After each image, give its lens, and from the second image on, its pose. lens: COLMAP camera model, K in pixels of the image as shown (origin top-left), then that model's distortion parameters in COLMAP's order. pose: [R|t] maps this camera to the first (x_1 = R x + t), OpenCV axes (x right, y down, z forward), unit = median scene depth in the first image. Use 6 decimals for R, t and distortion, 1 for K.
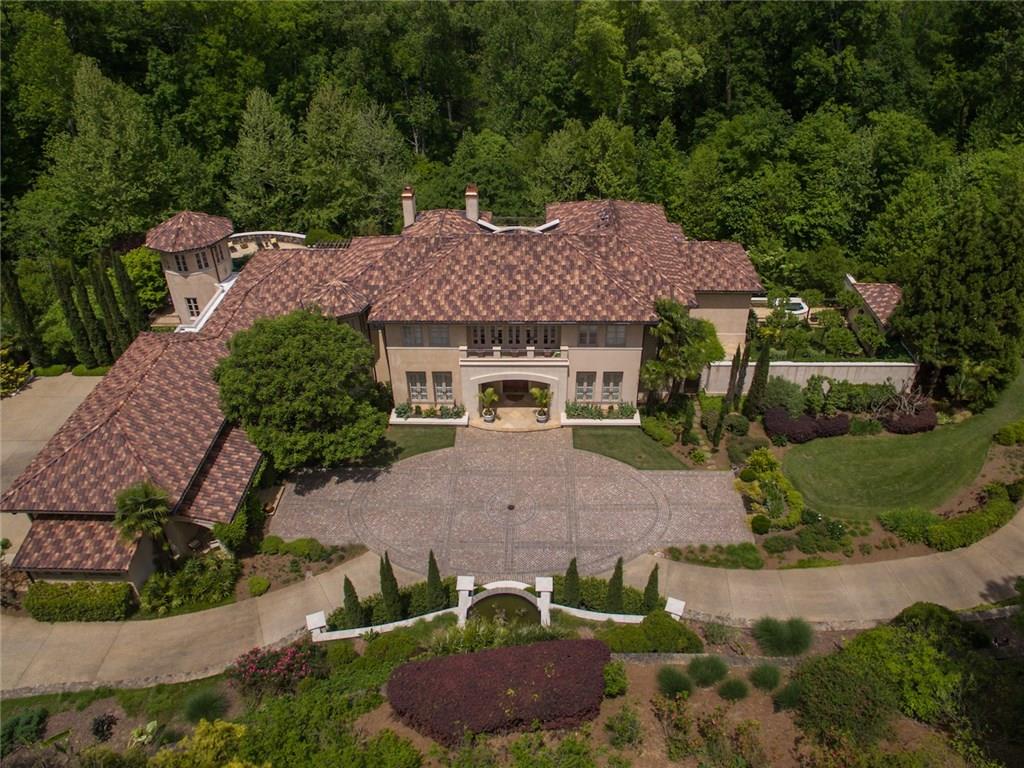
lens RADIAL K [[595.0, 0, 512.0], [0, 595.0, 384.0], [0, 0, 1]] dist [0.000125, 0.000036]
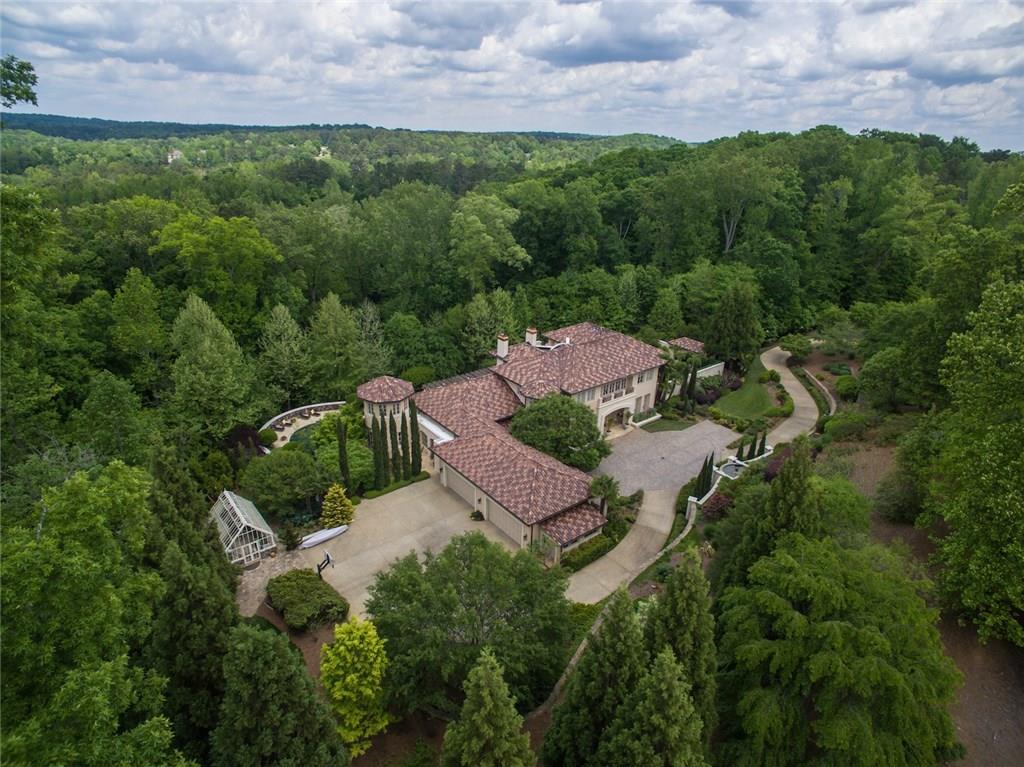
lens RADIAL K [[595.0, 0, 512.0], [0, 595.0, 383.5], [0, 0, 1]] dist [0.000125, 0.000036]
pose [[0.765601, -0.236039, 0.598448, -1.419711], [0.356628, 0.929955, -0.089447, -0.036559], [-0.535416, 0.281904, 0.796153, -0.380304]]
